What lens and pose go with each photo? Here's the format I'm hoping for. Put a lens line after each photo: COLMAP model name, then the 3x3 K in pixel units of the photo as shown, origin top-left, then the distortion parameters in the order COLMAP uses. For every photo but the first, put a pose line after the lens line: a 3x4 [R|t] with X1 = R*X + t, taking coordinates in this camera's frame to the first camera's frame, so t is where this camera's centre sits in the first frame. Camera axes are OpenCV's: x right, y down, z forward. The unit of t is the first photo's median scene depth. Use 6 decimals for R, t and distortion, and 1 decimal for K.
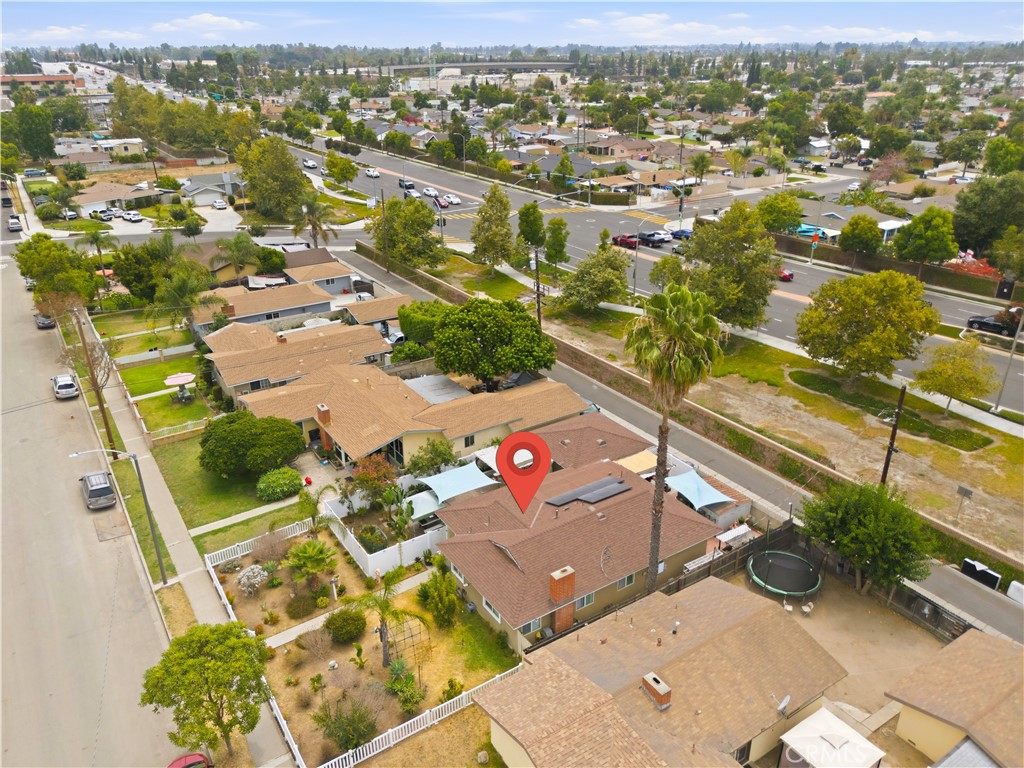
lens RADIAL K [[757.9, 0, 512.7], [0, 757.9, 381.6], [0, 0, 1]] dist [0.060142, -0.047387]
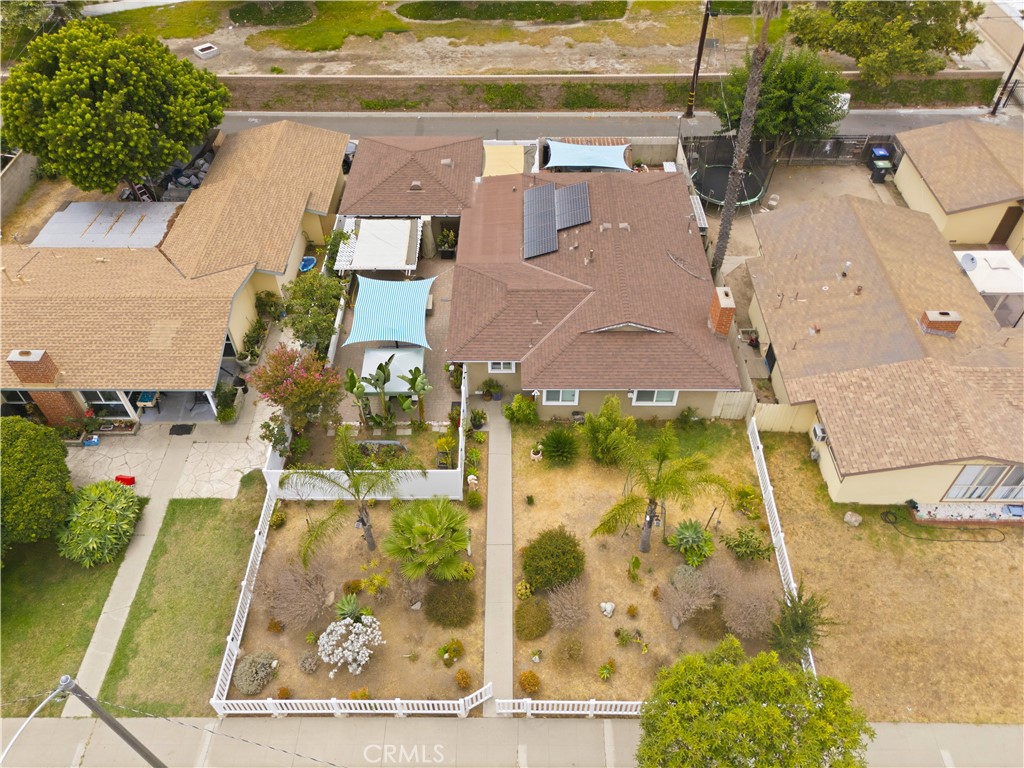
lens RADIAL K [[757.9, 0, 510.2], [0, 757.9, 386.0], [0, 0, 1]] dist [0.060142, -0.047387]
pose [[0.558157, -0.605895, 0.566879, -0.366789], [0.341382, 0.790393, 0.508662, -0.093711], [-0.756253, -0.090391, 0.648005, 0.454003]]
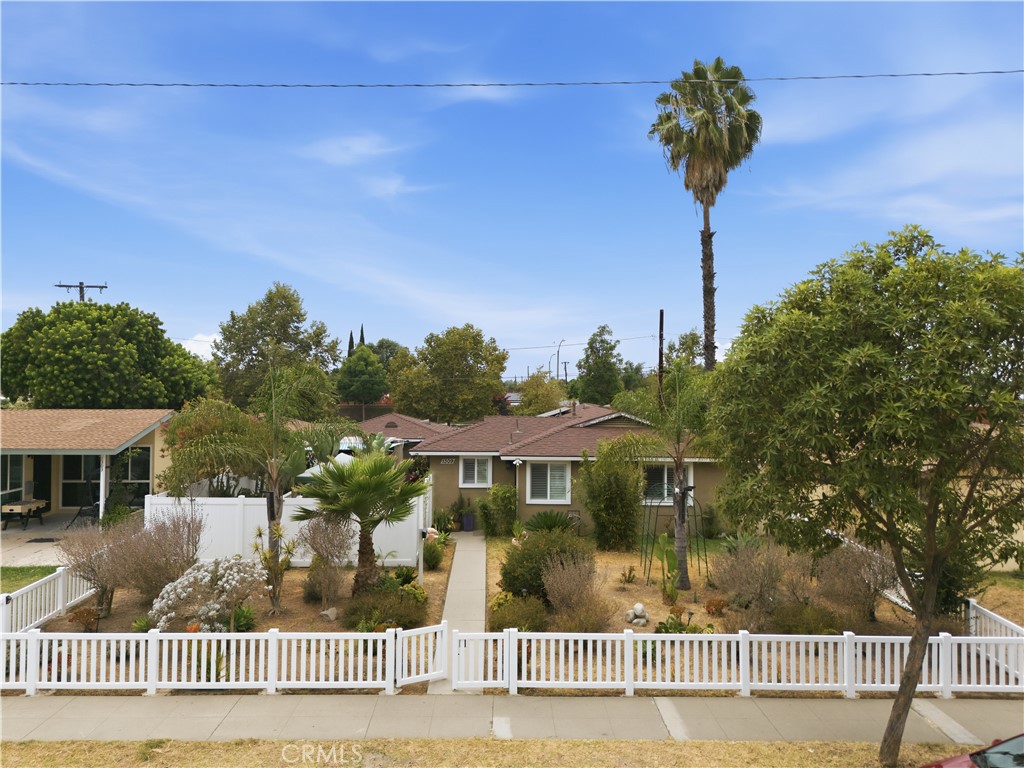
lens RADIAL K [[757.9, 0, 510.3], [0, 757.9, 389.7], [0, 0, 1]] dist [0.060142, -0.047387]
pose [[0.537465, 0.007050, 0.843257, -0.420980], [0.336386, 0.915170, -0.222053, 0.225318], [-0.773289, 0.403006, 0.489501, 0.554501]]
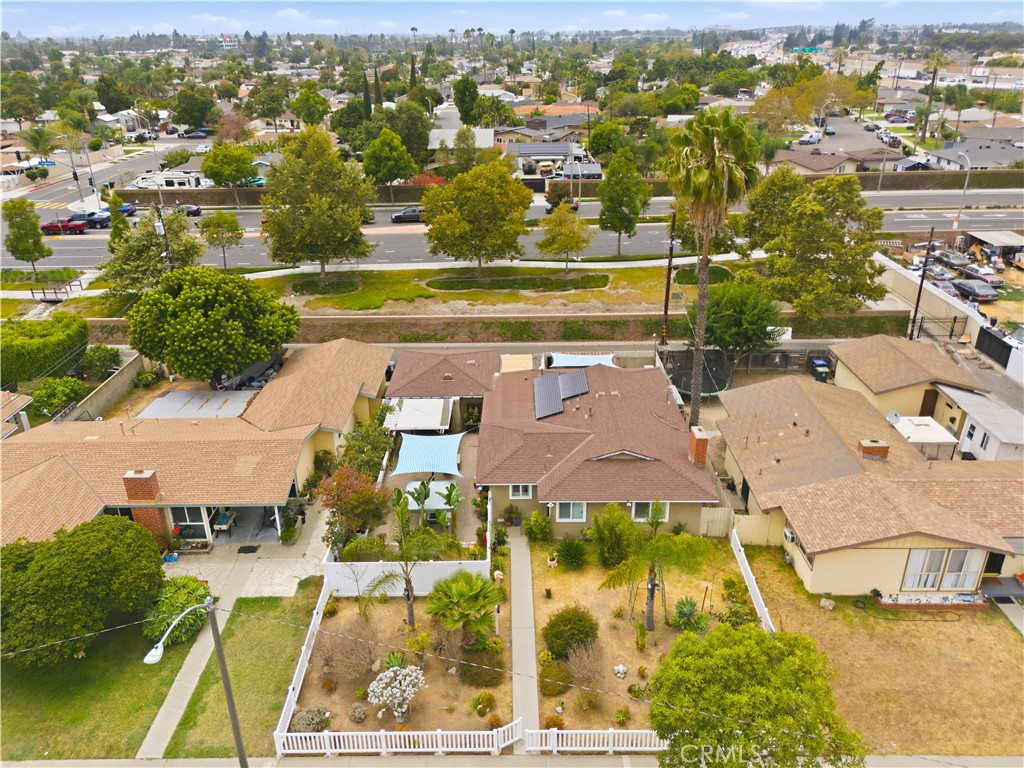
lens RADIAL K [[757.9, 0, 511.8], [0, 757.9, 386.9], [0, 0, 1]] dist [0.060142, -0.047387]
pose [[0.551345, -0.353669, 0.755604, -0.518046], [0.347920, 0.920654, 0.177054, -0.033719], [-0.758268, 0.165272, 0.630647, 0.391107]]
